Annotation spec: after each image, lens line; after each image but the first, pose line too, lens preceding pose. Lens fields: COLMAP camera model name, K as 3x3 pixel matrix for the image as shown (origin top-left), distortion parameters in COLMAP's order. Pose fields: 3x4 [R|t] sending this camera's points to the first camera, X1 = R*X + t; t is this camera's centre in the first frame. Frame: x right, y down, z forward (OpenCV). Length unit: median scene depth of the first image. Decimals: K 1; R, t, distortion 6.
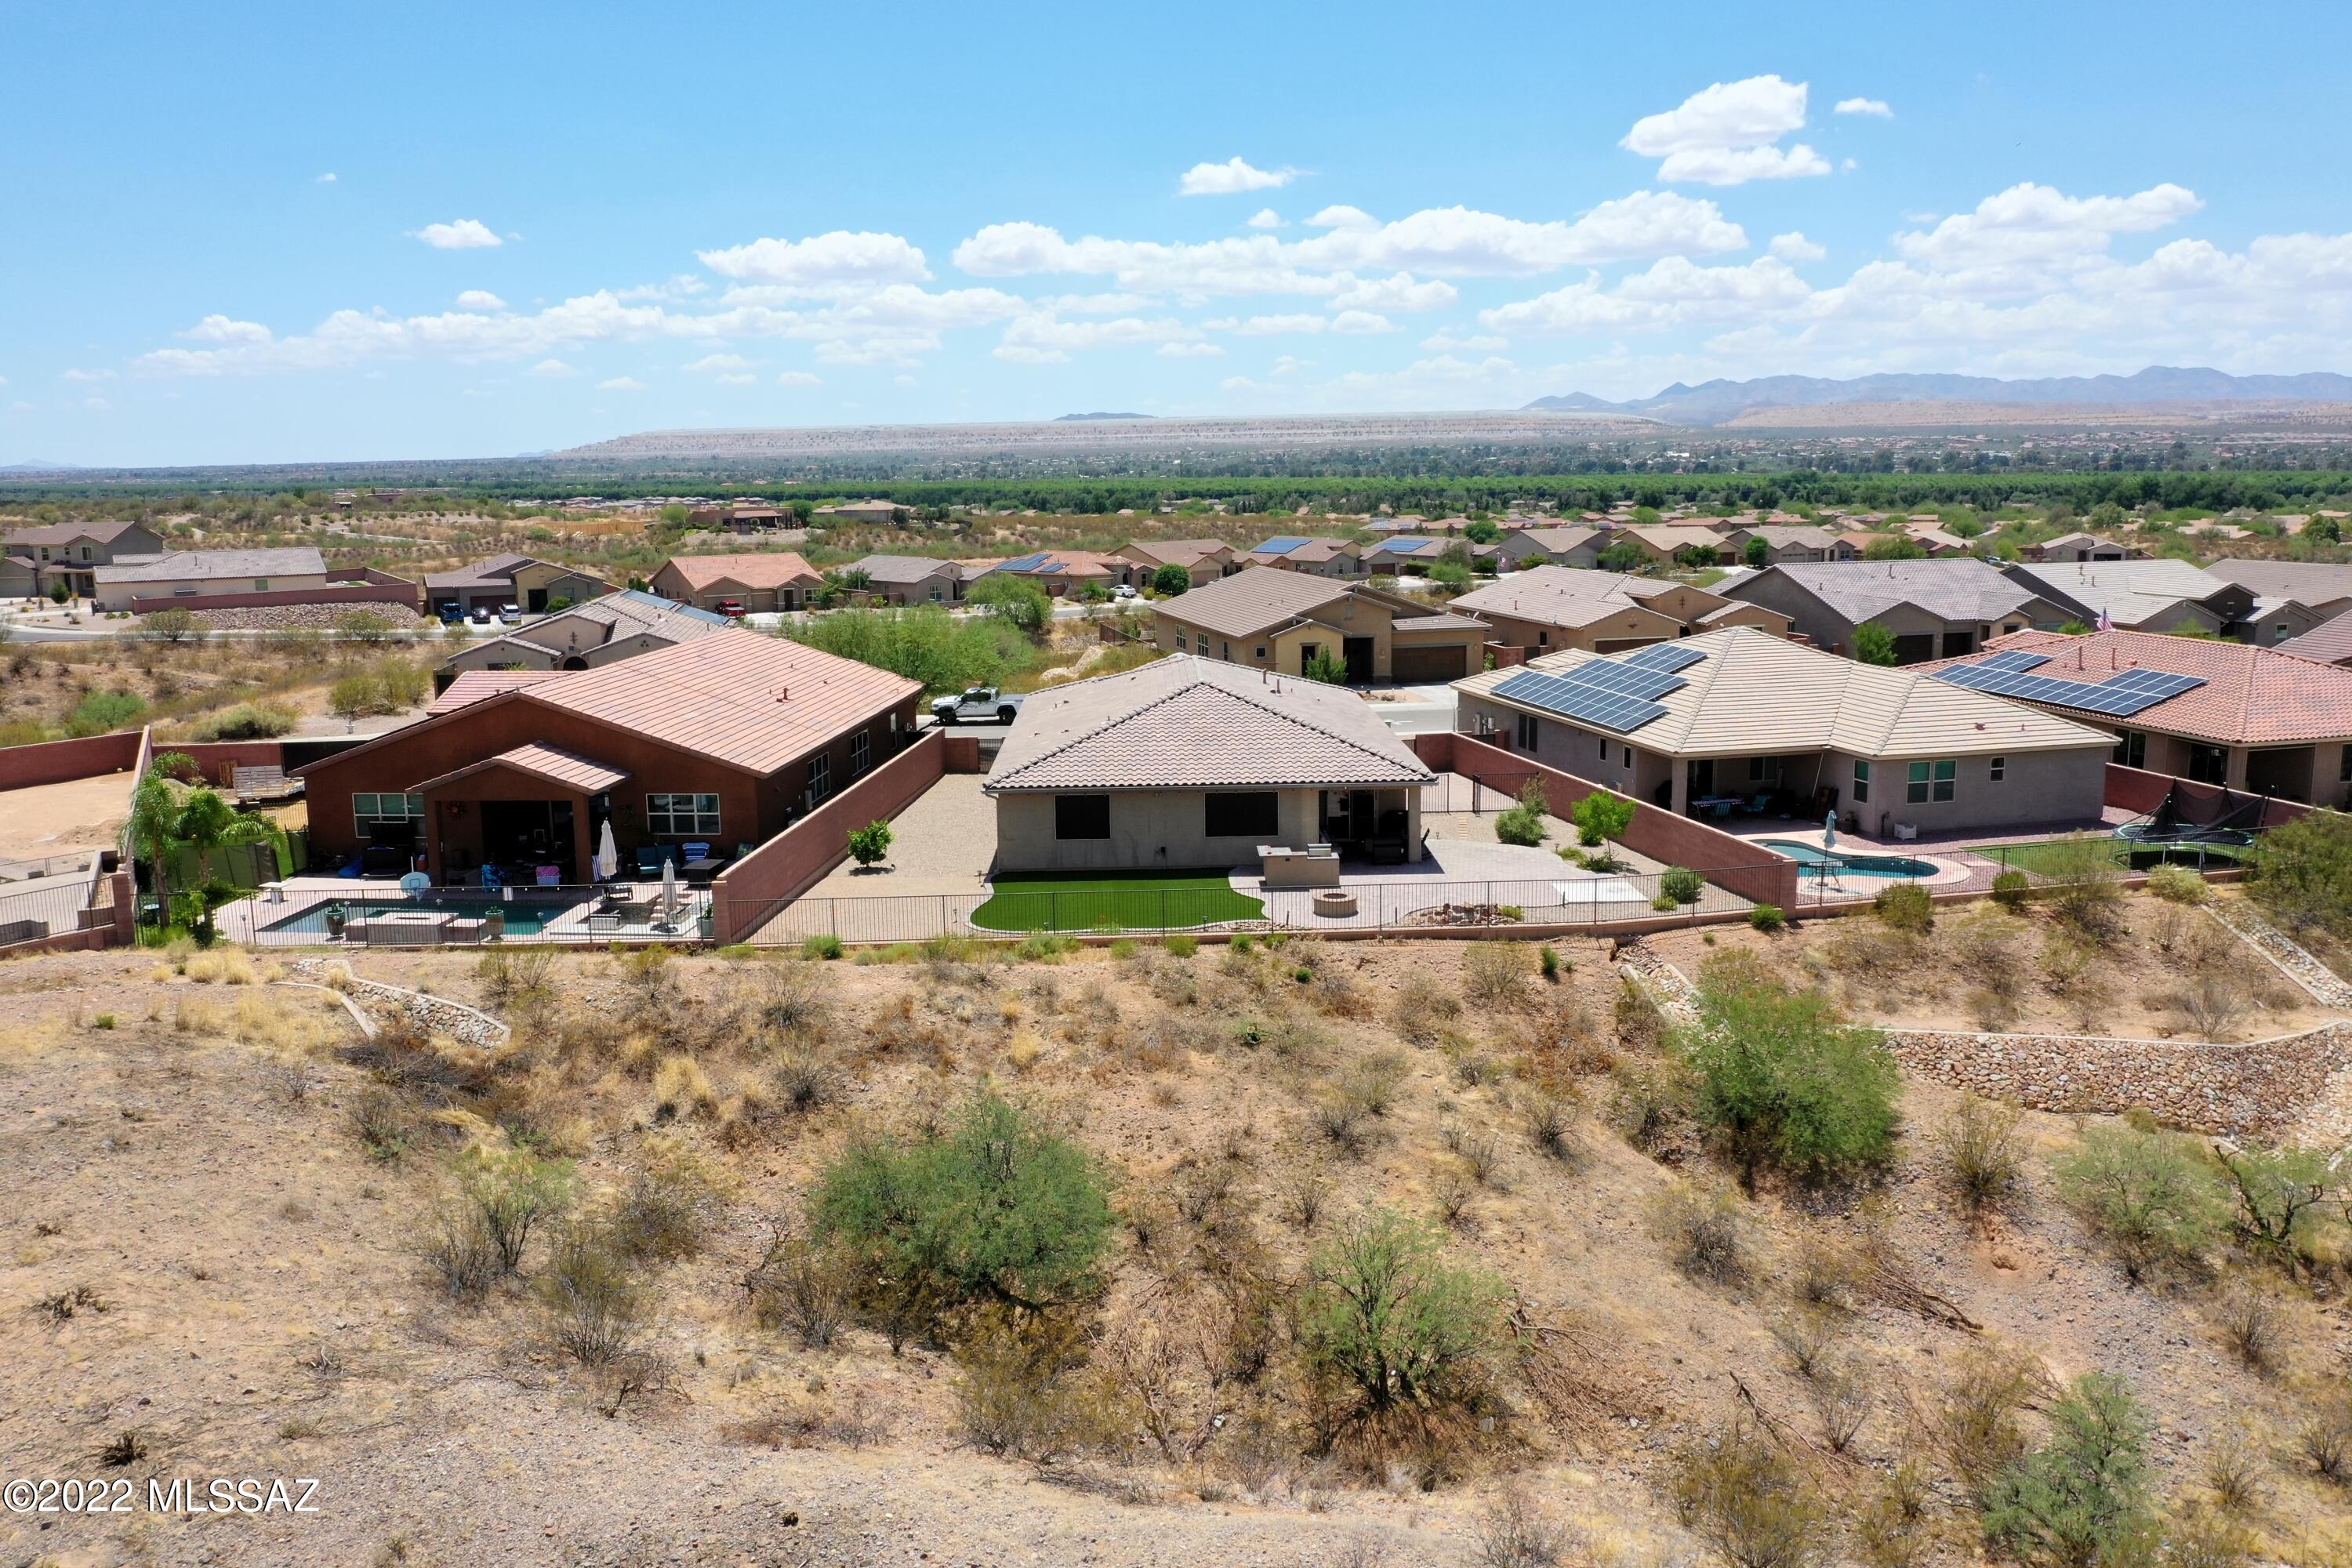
lens RADIAL K [[1876.2, 0, 1169.9], [0, 1876.2, 778.1], [0, 0, 1]] dist [-0.040694, 0.007497]
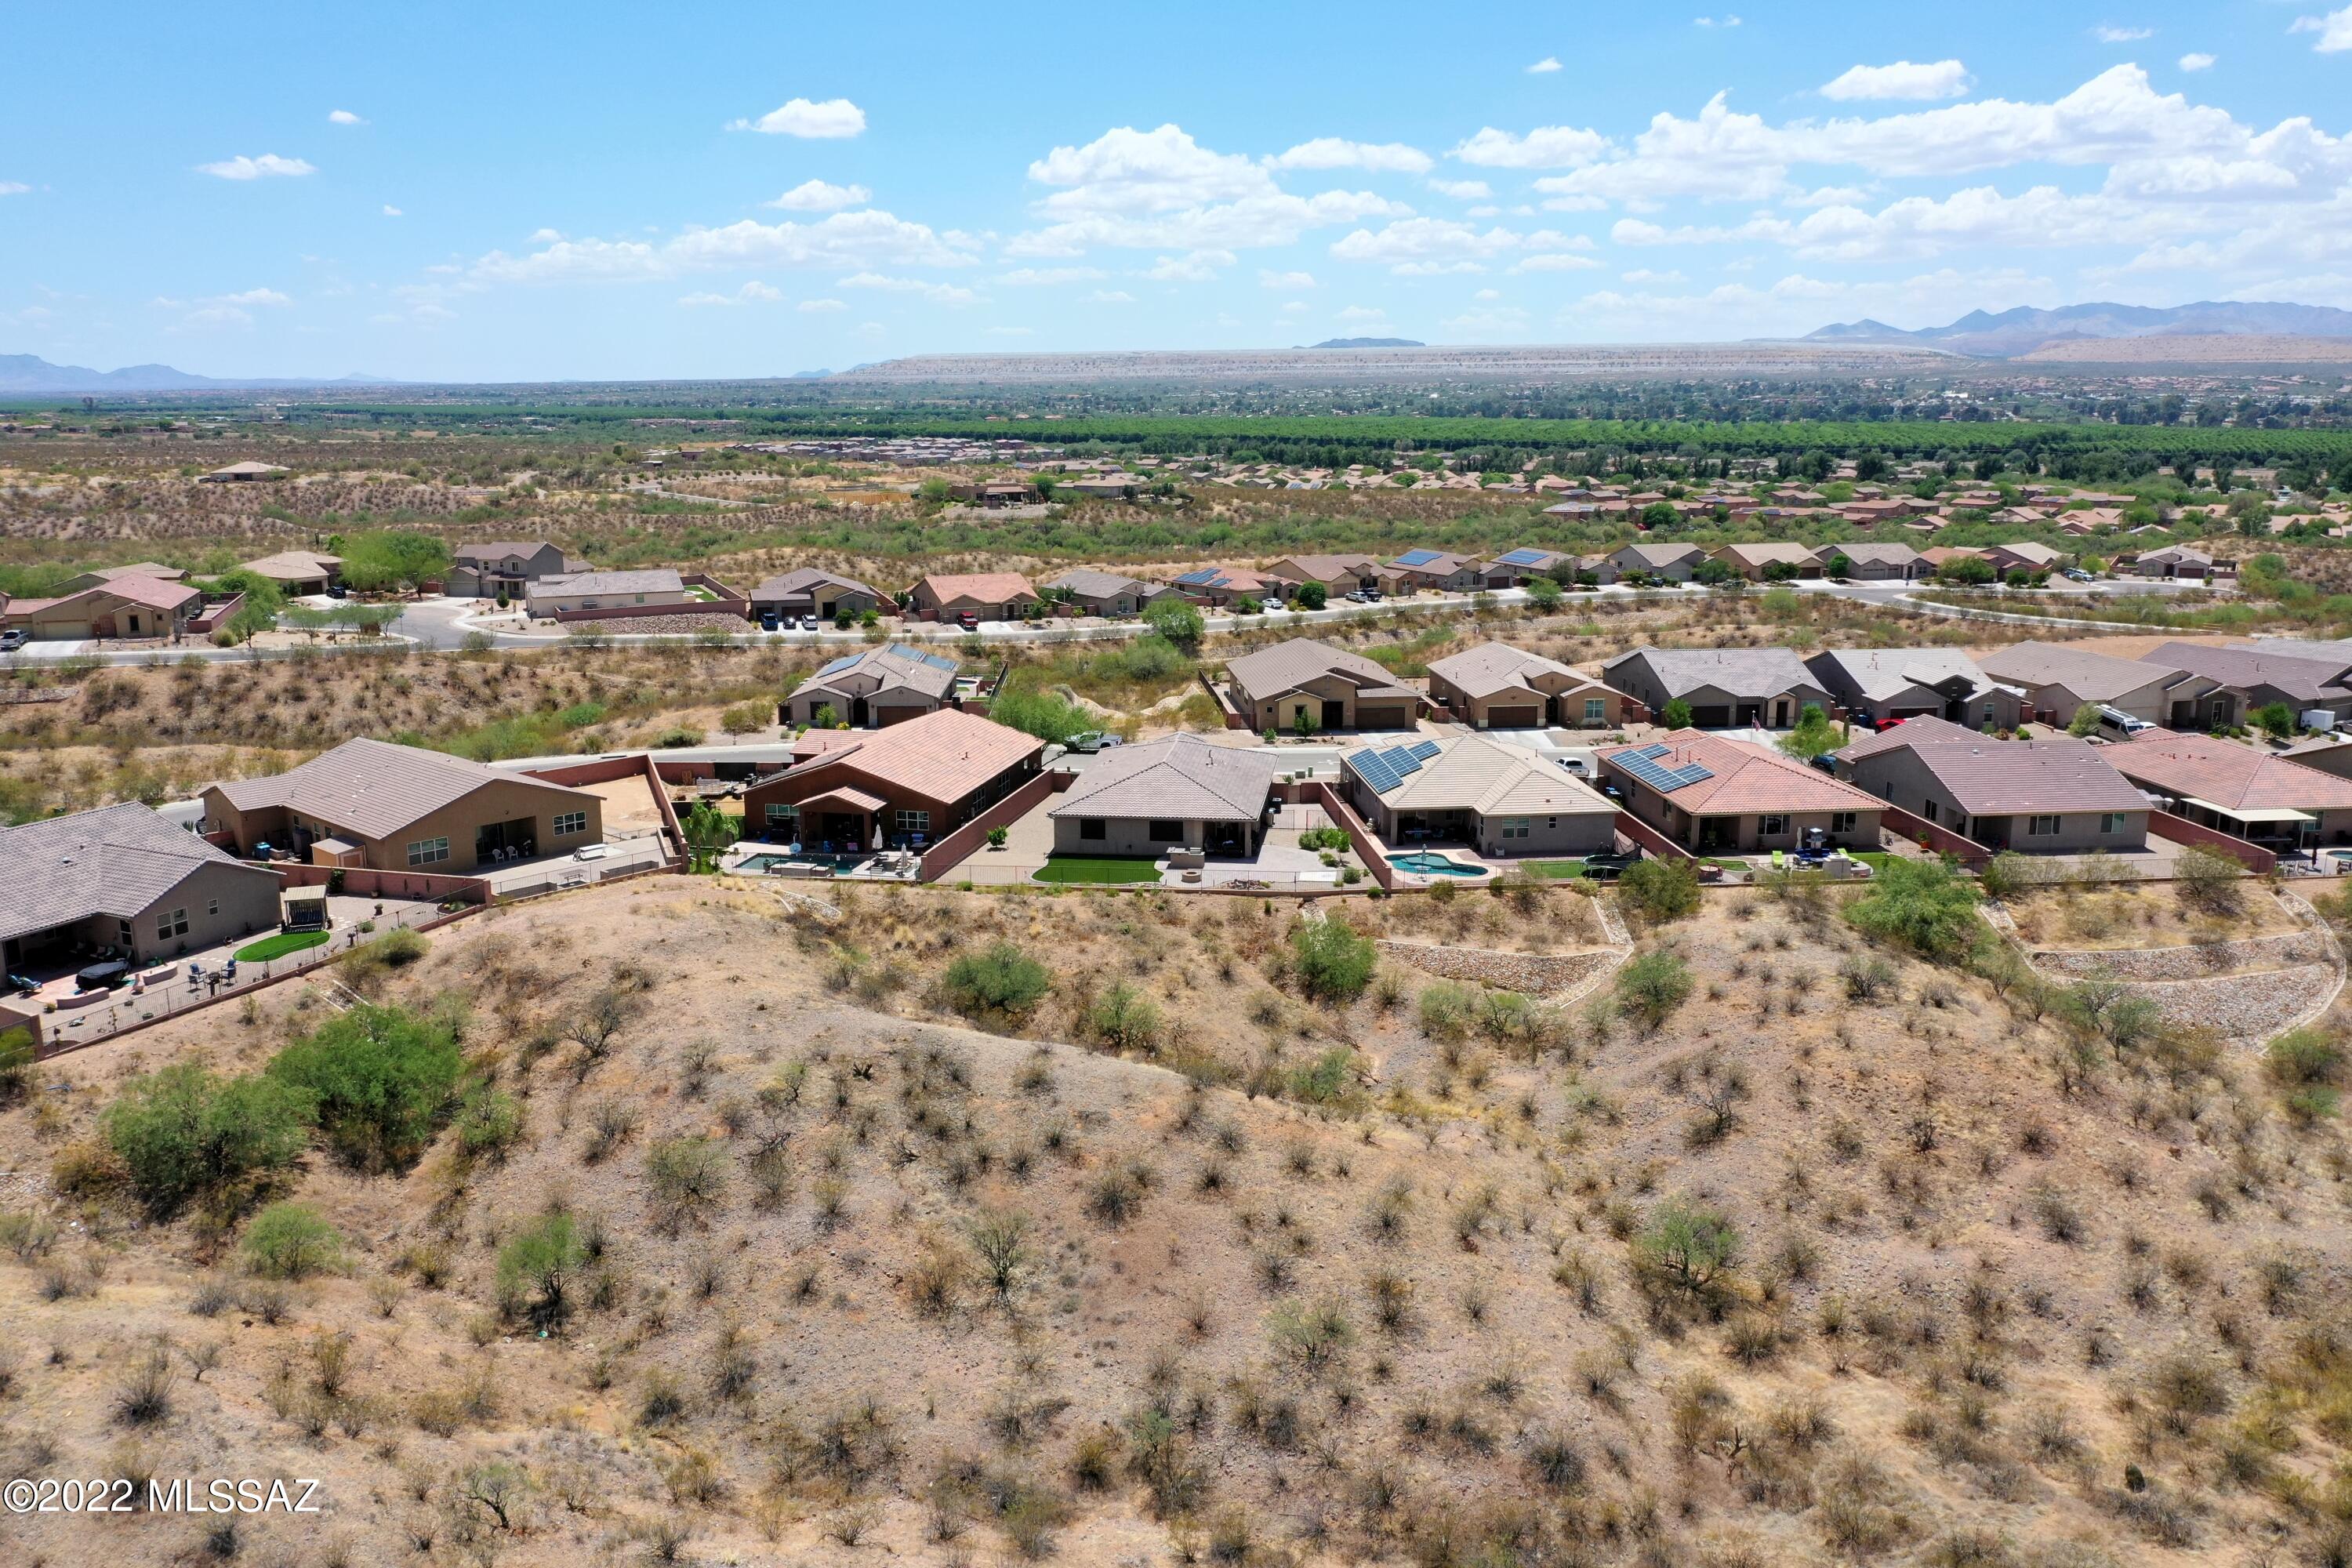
lens RADIAL K [[1876.2, 0, 1172.6], [0, 1876.2, 777.8], [0, 0, 1]] dist [-0.040694, 0.007497]
pose [[0.990542, 0.040291, -0.131163, 0.115992], [-0.034996, 0.998486, 0.042429, -0.047575], [0.132674, -0.037437, 0.990452, -0.400815]]
